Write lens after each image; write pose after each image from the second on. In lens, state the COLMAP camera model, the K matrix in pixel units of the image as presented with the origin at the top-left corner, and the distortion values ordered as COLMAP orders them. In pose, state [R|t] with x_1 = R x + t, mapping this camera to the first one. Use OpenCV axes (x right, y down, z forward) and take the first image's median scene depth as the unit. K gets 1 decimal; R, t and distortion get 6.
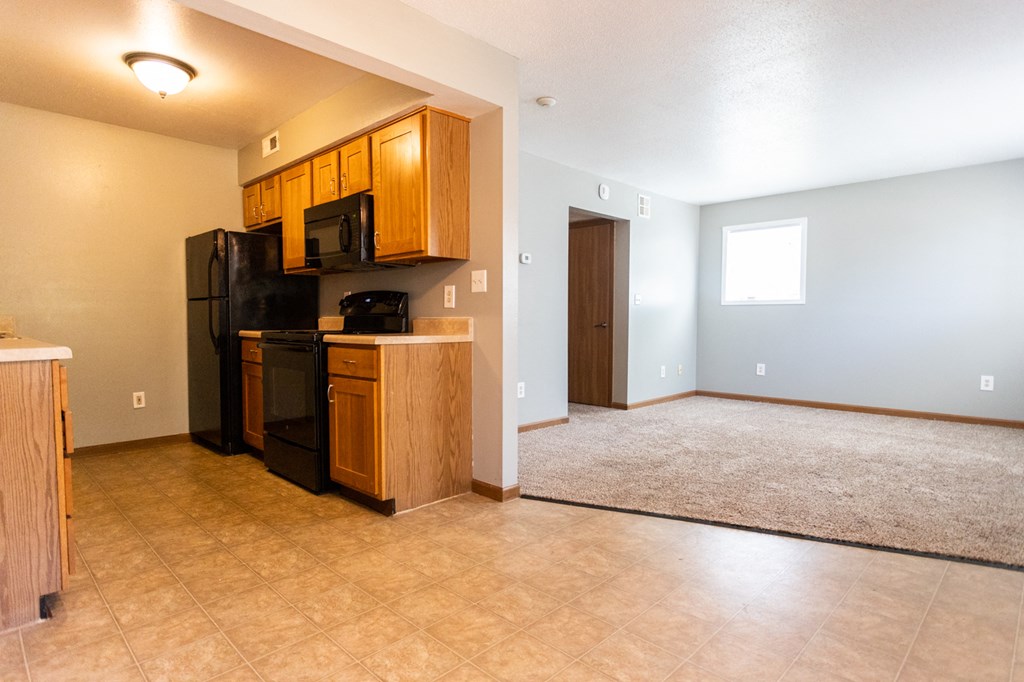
lens RADIAL K [[549.2, 0, 512.7], [0, 549.2, 341.7], [0, 0, 1]] dist [-0.000342, 0.000405]
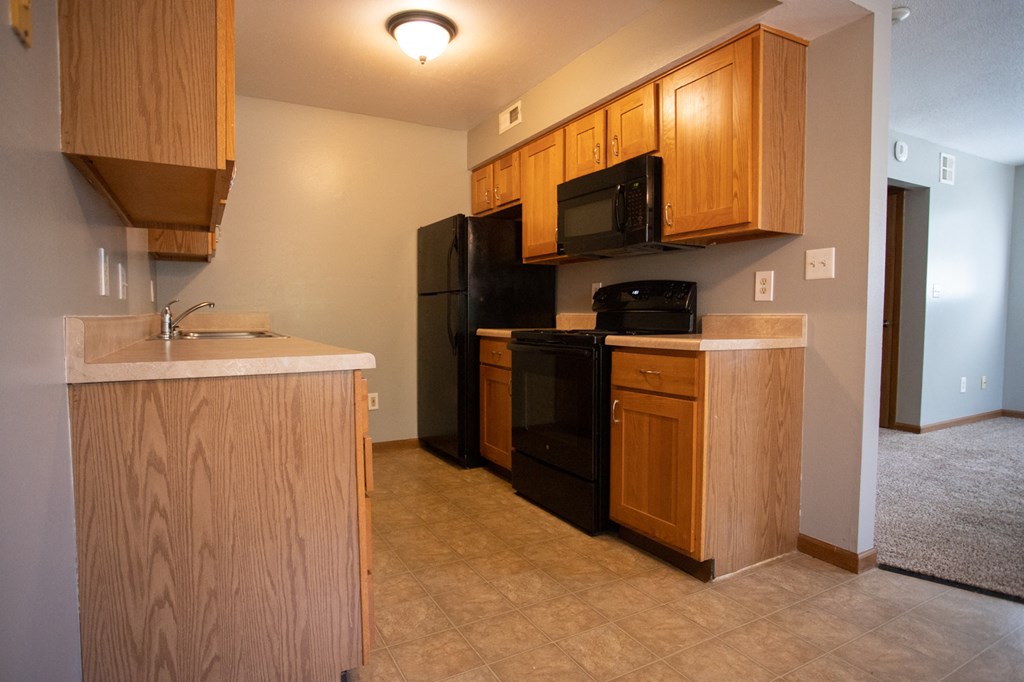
lens RADIAL K [[564.9, 0, 512.0], [0, 564.9, 341.0], [0, 0, 1]] dist [-0.047352, 0.001810]
pose [[0.959509, 0.011638, -0.281438, -0.247898], [-0.010515, 0.999930, 0.005497, -0.008345], [0.281482, -0.002315, 0.959564, 0.189356]]
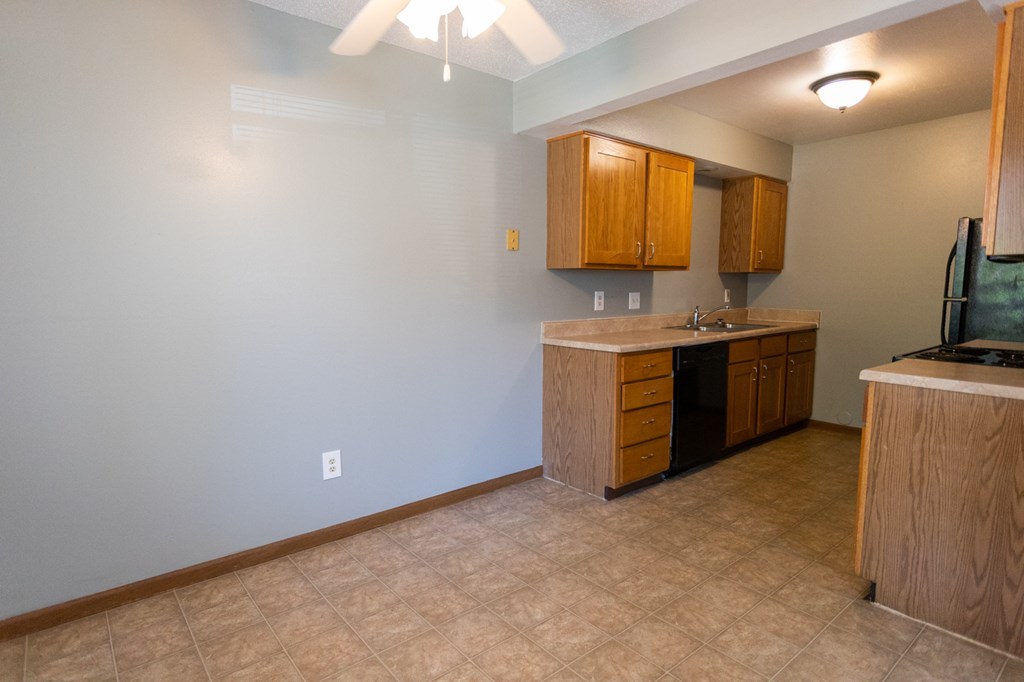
lens RADIAL K [[549.2, 0, 512.7], [0, 549.2, 341.7], [0, 0, 1]] dist [-0.000342, 0.000405]
pose [[-0.097916, 0.103386, -0.989810, 0.512548], [-0.042545, 0.993245, 0.107953, -0.100448], [0.994285, 0.052682, -0.092856, 0.510185]]
